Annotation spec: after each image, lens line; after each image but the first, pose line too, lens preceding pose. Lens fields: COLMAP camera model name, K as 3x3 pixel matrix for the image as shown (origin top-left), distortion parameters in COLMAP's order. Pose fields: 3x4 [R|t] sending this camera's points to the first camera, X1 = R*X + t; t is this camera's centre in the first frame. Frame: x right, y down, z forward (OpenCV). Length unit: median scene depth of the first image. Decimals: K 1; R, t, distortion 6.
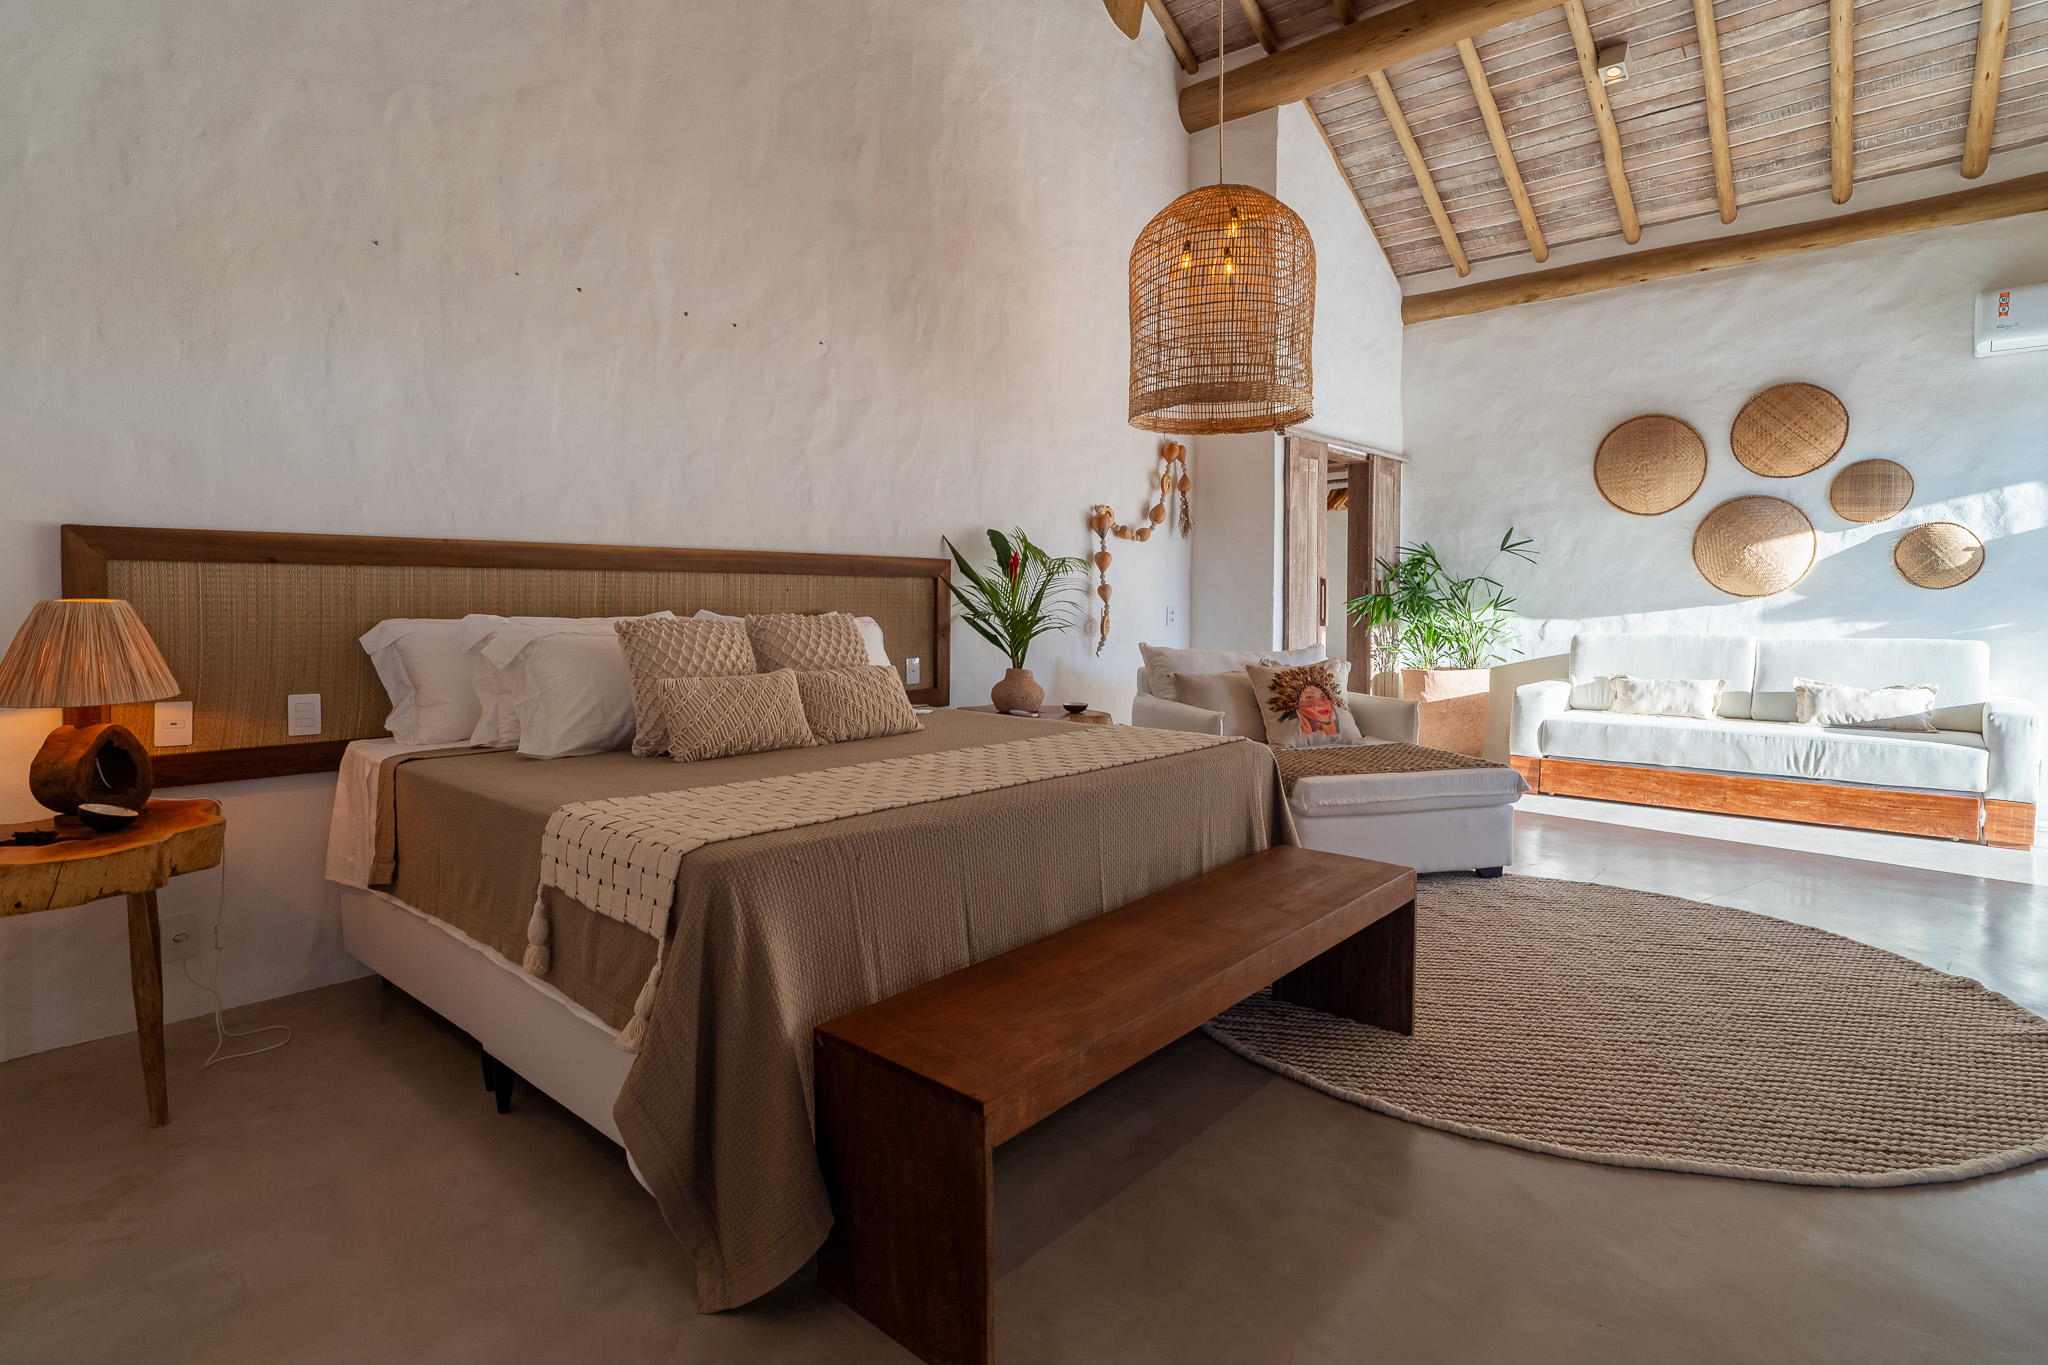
lens RADIAL K [[1051.0, 0, 987.9], [0, 1051.0, 635.0], [0, 0, 1]] dist [-0.006925, 0.004291]
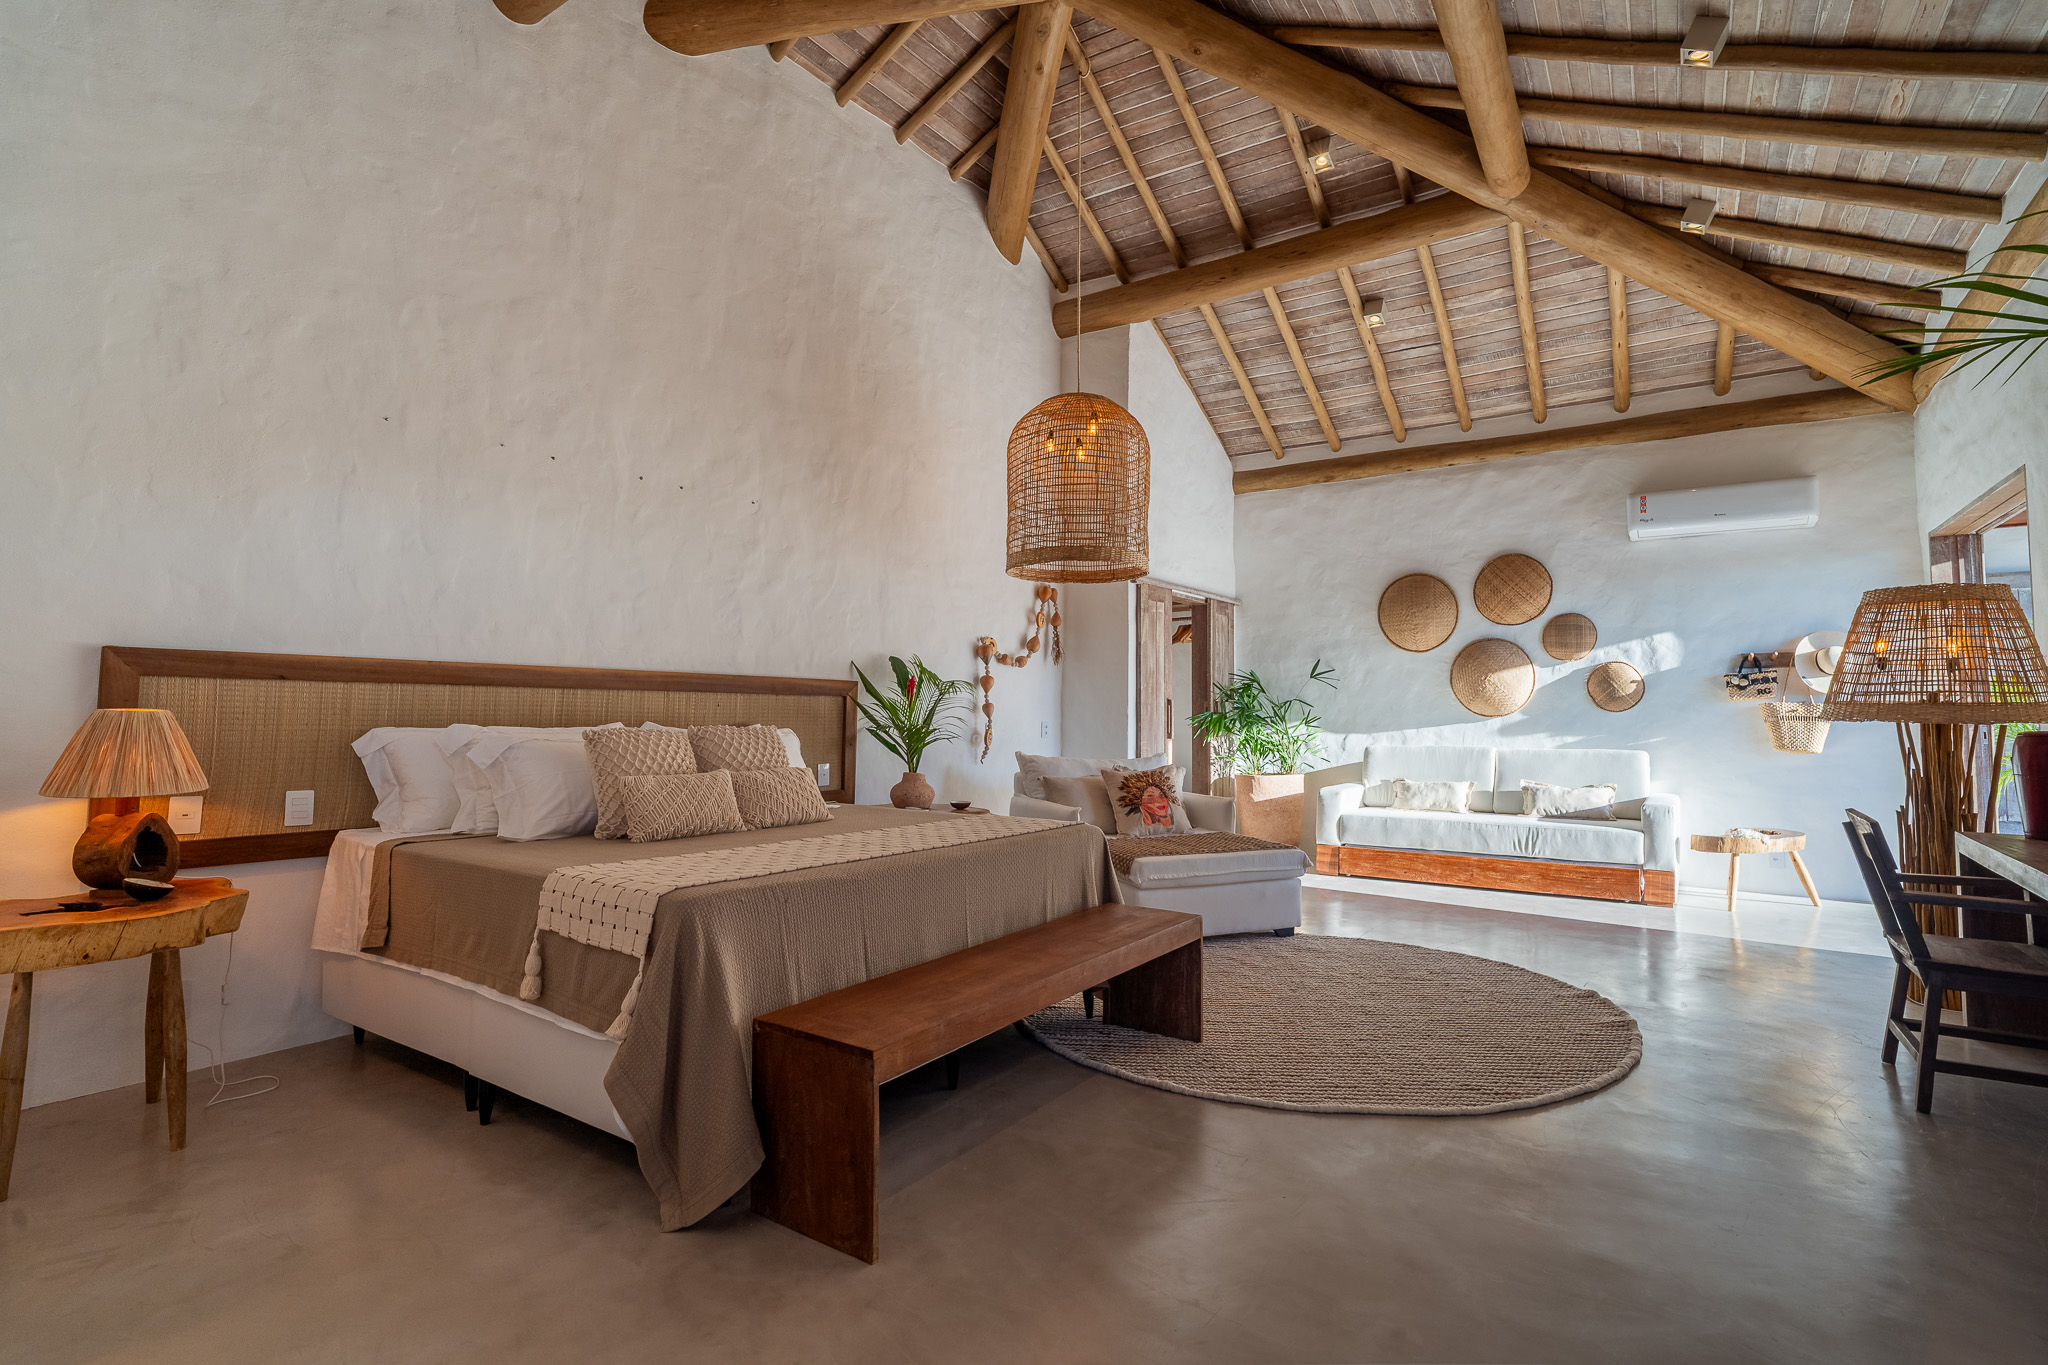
lens RADIAL K [[980.6, 0, 1041.8], [0, 980.6, 662.5], [0, 0, 1]] dist [-0.023007, 0.012899]
pose [[0.988764, 0.015228, 0.148708, 0.005871], [-0.002236, 0.996193, -0.087142, 0.004184], [-0.149468, 0.085830, 0.985034, -0.143378]]
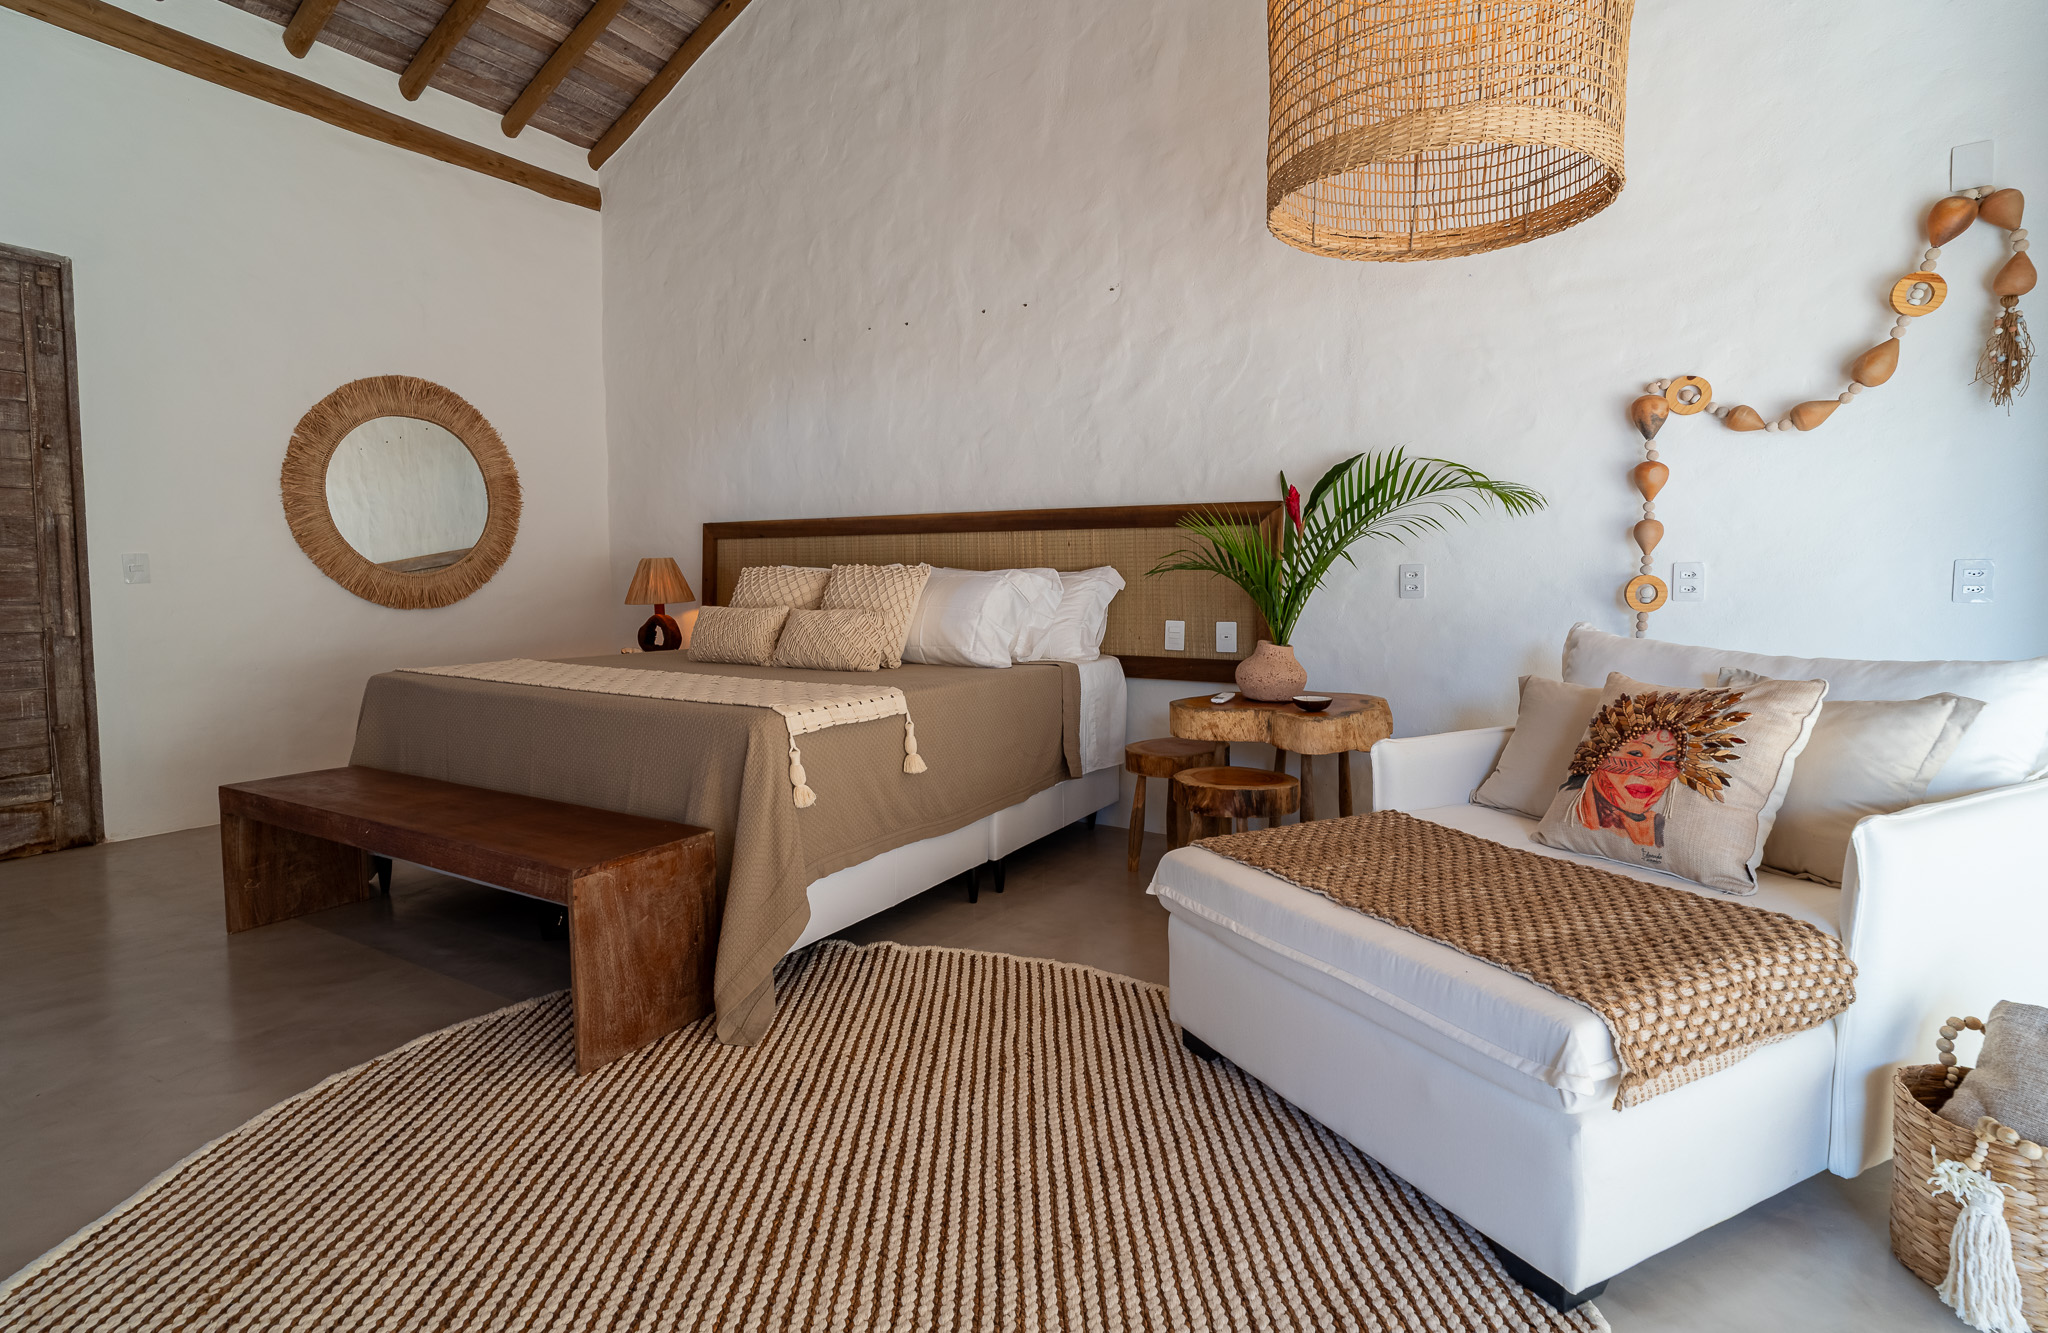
lens RADIAL K [[993.2, 0, 1001.6], [0, 993.2, 638.3], [0, 0, 1]] dist [-0.012744, 0.004544]
pose [[0.184463, 0.063594, -0.980780, 0.713215], [-0.035433, 0.997686, 0.058026, -0.004922], [0.982201, 0.024048, 0.186289, 0.707104]]
